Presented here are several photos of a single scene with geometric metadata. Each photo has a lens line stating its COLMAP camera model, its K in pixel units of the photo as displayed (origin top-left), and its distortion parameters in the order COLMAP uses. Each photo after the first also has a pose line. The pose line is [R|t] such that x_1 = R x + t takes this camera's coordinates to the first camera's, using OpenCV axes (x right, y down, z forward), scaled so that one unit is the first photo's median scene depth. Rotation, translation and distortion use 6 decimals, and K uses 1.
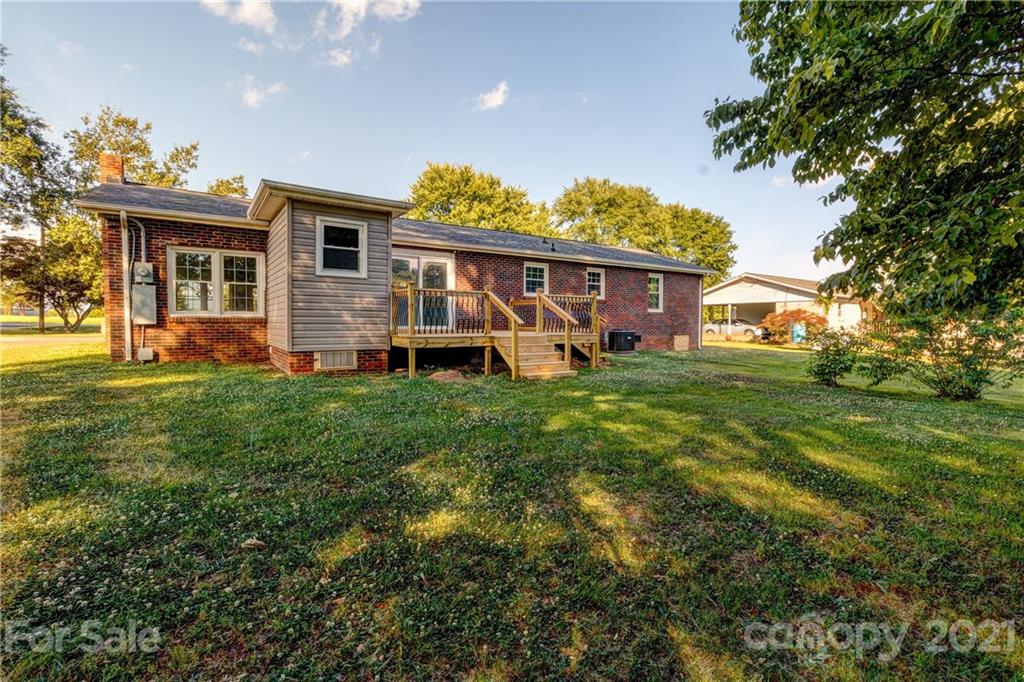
lens RADIAL K [[471.5, 0, 515.2], [0, 471.5, 336.7], [0, 0, 1]] dist [-0.000013, -0.002433]
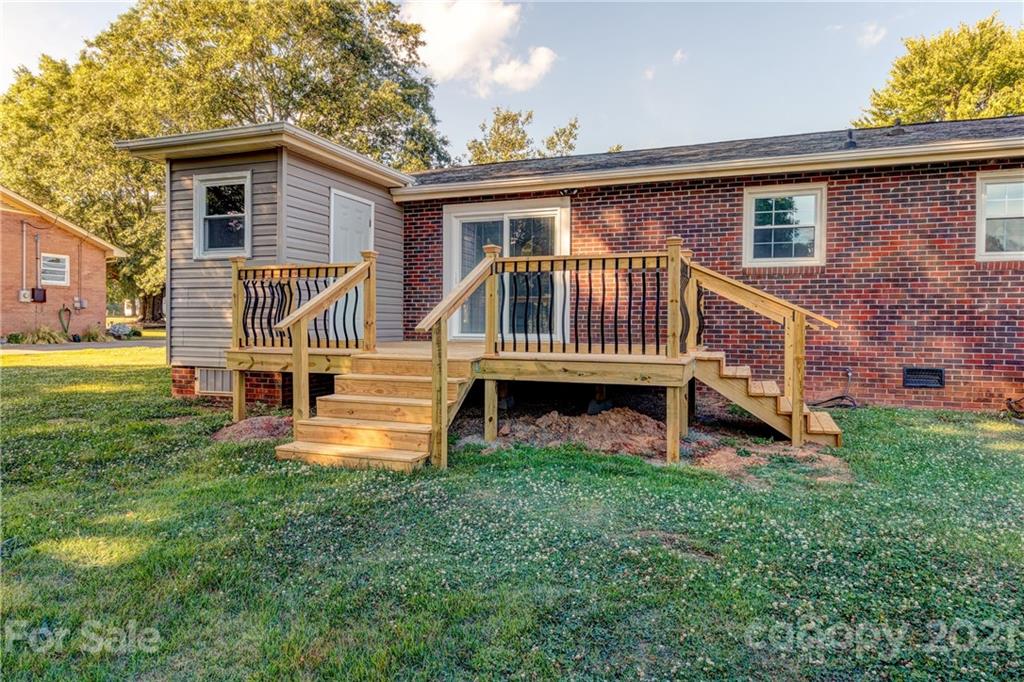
lens RADIAL K [[622.2, 0, 507.0], [0, 622.2, 341.8], [0, 0, 1]] dist [0.000110, 0.000205]
pose [[0.573829, 0.019933, -0.818732, 0.364760], [-0.030460, 0.999532, 0.002987, -0.014088], [0.818408, 0.023224, 0.574168, 0.502720]]
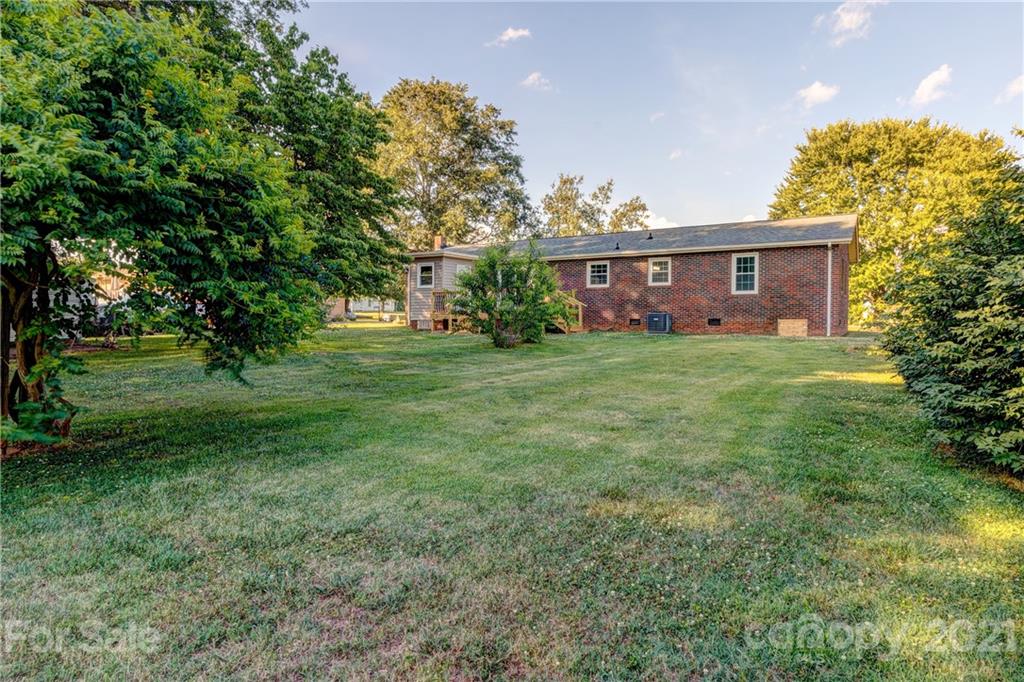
lens RADIAL K [[604.6, 0, 510.1], [0, 604.6, 335.3], [0, 0, 1]] dist [0.000236, -0.002179]
pose [[0.406081, 0.017564, -0.913668, 1.504020], [-0.027283, 0.999603, 0.007091, 0.042152], [0.913430, 0.022048, 0.406399, 0.115404]]
